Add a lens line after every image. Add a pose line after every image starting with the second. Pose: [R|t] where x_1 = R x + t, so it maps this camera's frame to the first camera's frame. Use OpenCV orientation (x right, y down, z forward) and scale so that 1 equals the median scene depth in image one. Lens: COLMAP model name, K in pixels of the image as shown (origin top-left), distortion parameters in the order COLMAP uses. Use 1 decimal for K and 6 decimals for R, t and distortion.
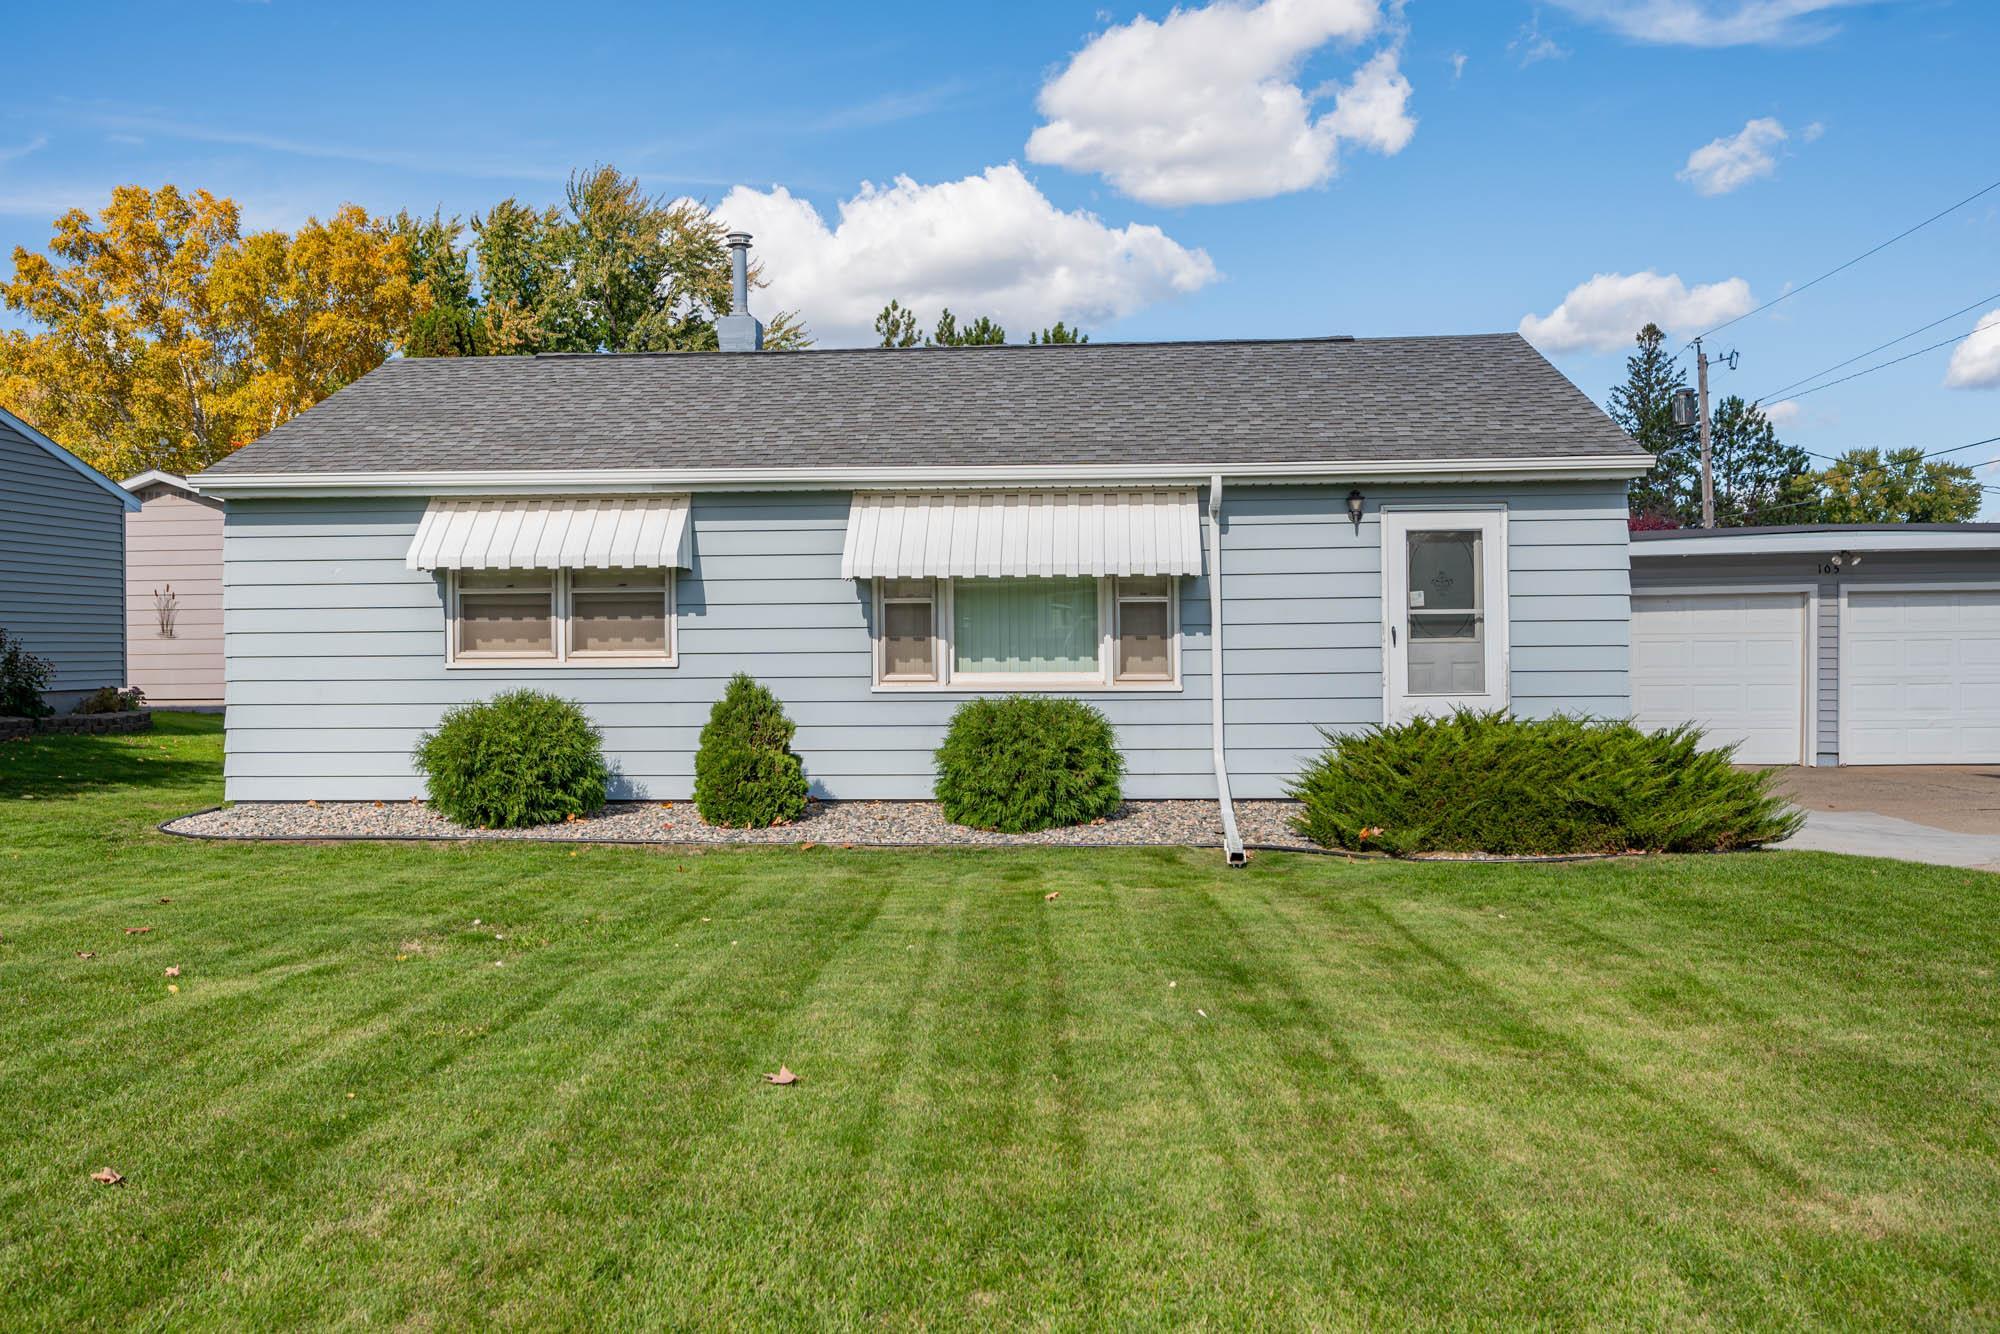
lens RADIAL K [[1702.1, 0, 1000.0], [0, 1702.1, 667.0], [0, 0, 1]] dist [-0.006904, -0.000538]
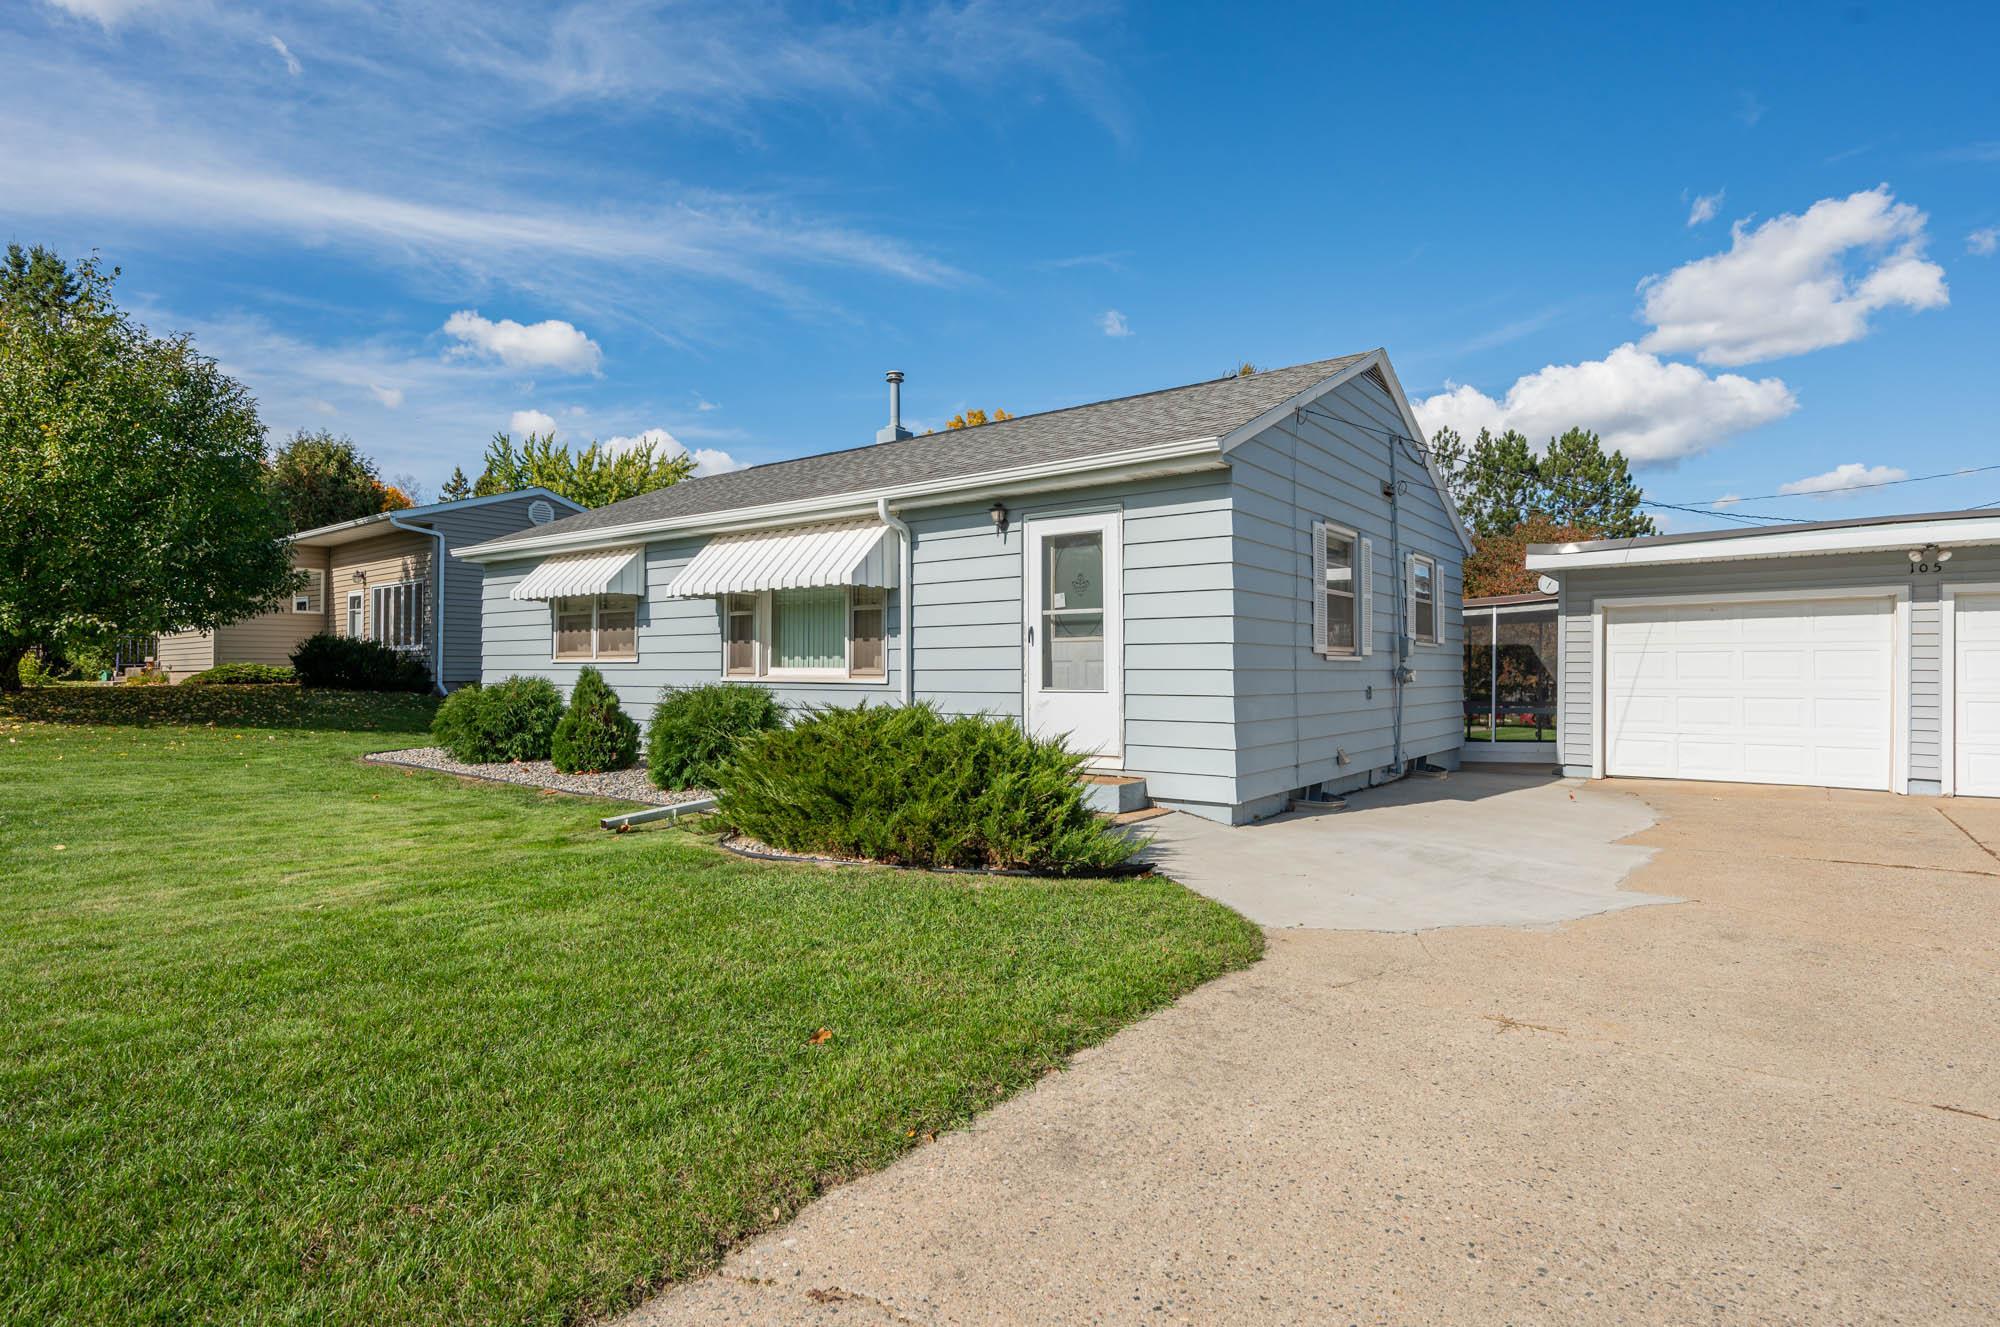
lens RADIAL K [[1013.9, 0, 1000.0], [0, 1013.9, 663.5], [0, 0, 1]] dist [-0.002310, -0.000316]
pose [[0.832874, 0.005207, -0.553437, 0.561161], [-0.015101, 0.999797, -0.013319, 0.008034], [0.553256, 0.019451, 0.832784, 0.451334]]
